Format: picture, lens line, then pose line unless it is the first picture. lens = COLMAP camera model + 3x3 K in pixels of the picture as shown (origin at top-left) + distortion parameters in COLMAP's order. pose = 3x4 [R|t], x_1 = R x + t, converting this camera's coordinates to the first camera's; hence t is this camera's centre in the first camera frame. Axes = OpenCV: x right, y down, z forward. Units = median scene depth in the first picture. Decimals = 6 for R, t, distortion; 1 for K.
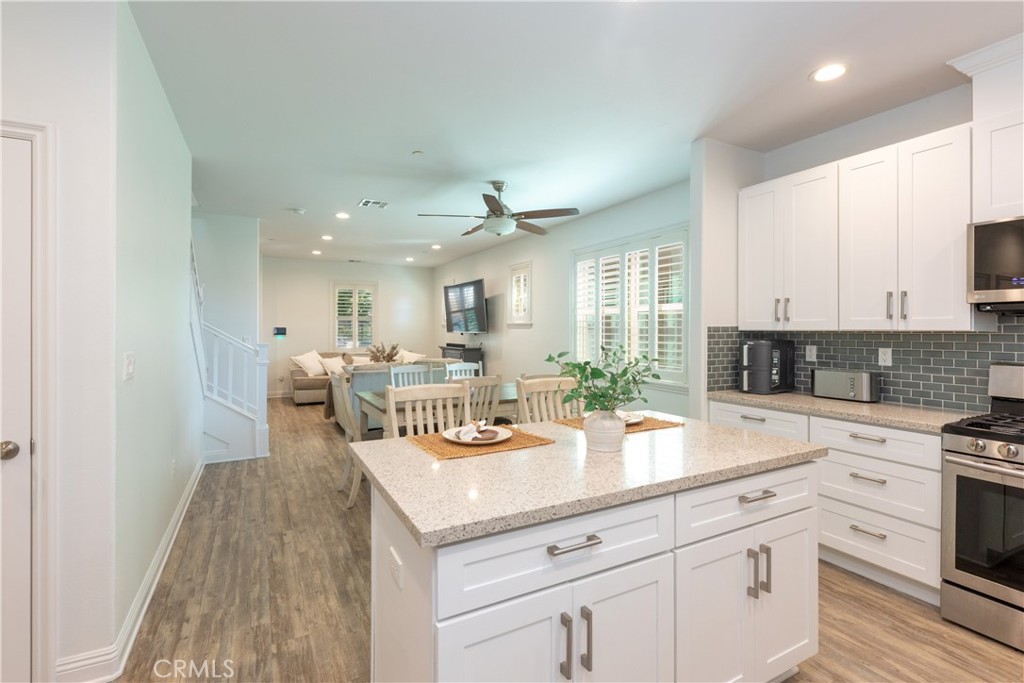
lens RADIAL K [[475.3, 0, 507.3], [0, 475.3, 327.8], [0, 0, 1]] dist [0.001238, -0.000049]
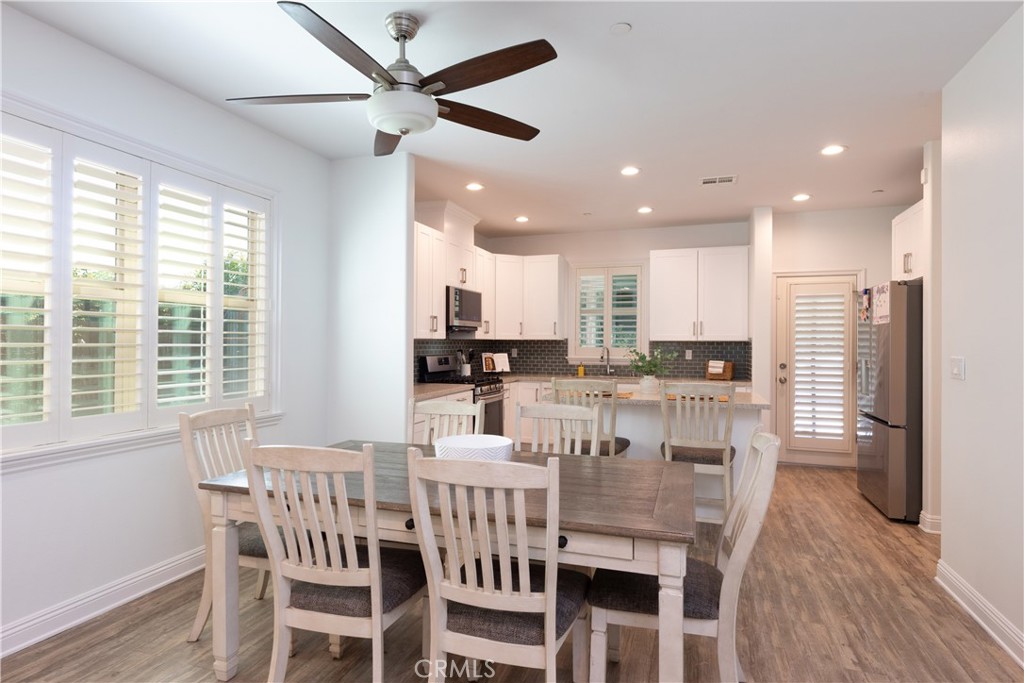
lens RADIAL K [[546.6, 0, 512.0], [0, 546.6, 341.5], [0, 0, 1]] dist [0.003836, 0.000212]
pose [[-0.681218, -0.001968, 0.732078, -0.724803], [-0.006685, 0.999971, -0.003532, 0.018840], [-0.732050, -0.007300, -0.681212, 1.924727]]
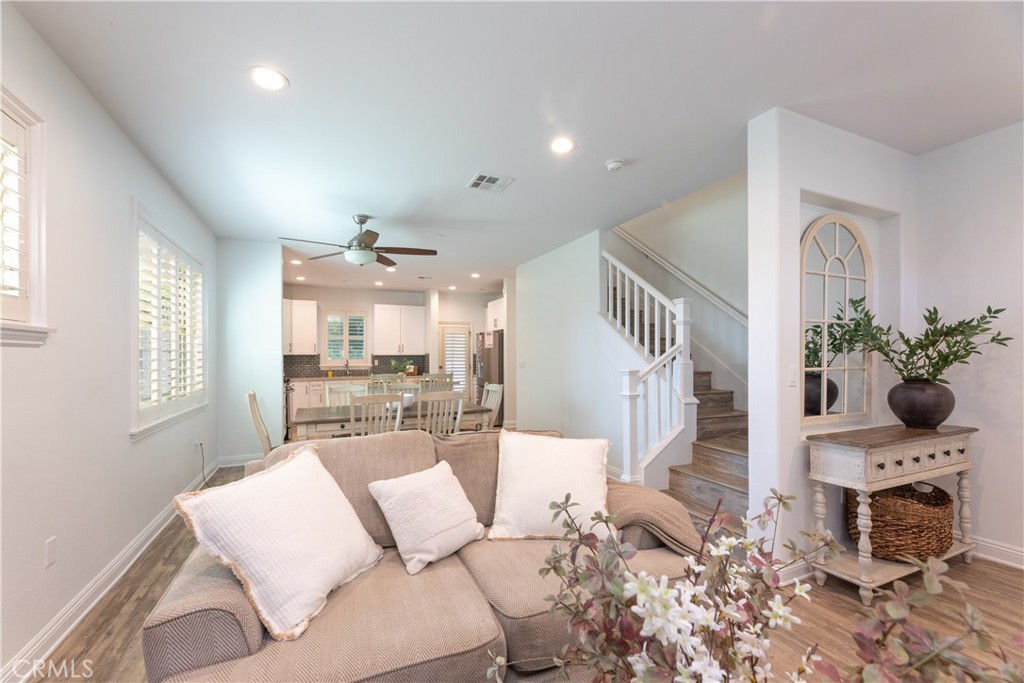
lens RADIAL K [[411.3, 0, 491.5], [0, 411.3, 358.1], [0, 0, 1]] dist [0.000129, 0.000039]
pose [[-0.995722, 0.002535, 0.092363, -0.593151], [0.002735, 0.999994, 0.002031, 0.022923], [-0.092358, 0.002275, -0.995723, 2.862888]]
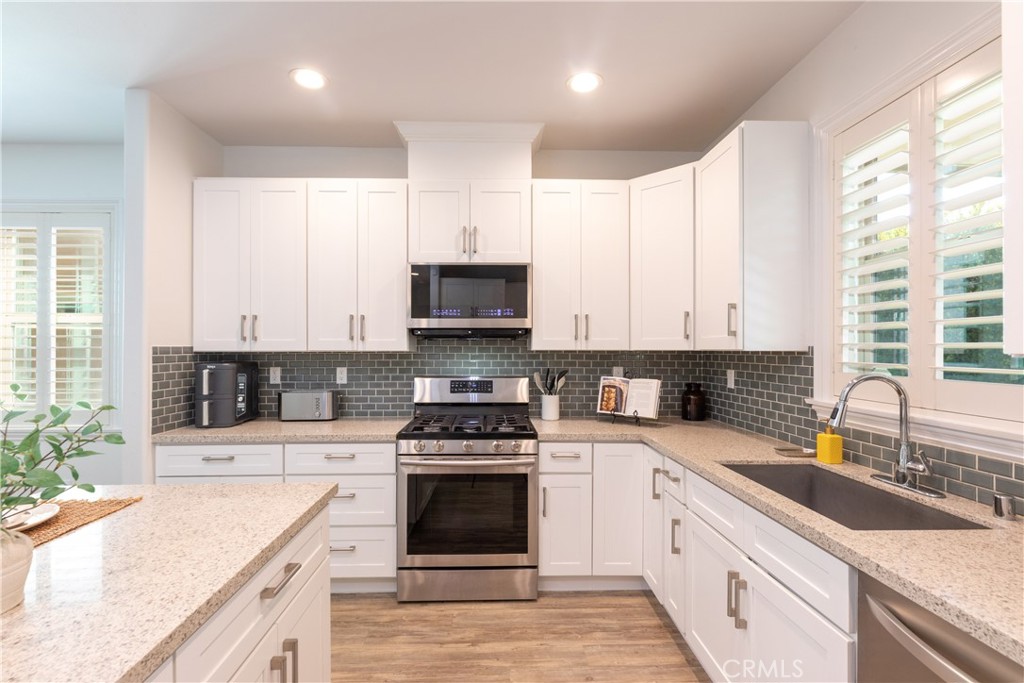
lens RADIAL K [[465.7, 0, 505.7], [0, 465.7, 347.6], [0, 0, 1]] dist [-0.000811, -0.000297]
pose [[0.448649, 0.001483, 0.893707, 0.021054], [-0.001556, 0.999998, -0.000878, -0.001505], [-0.893707, -0.000997, 0.448651, 0.200905]]
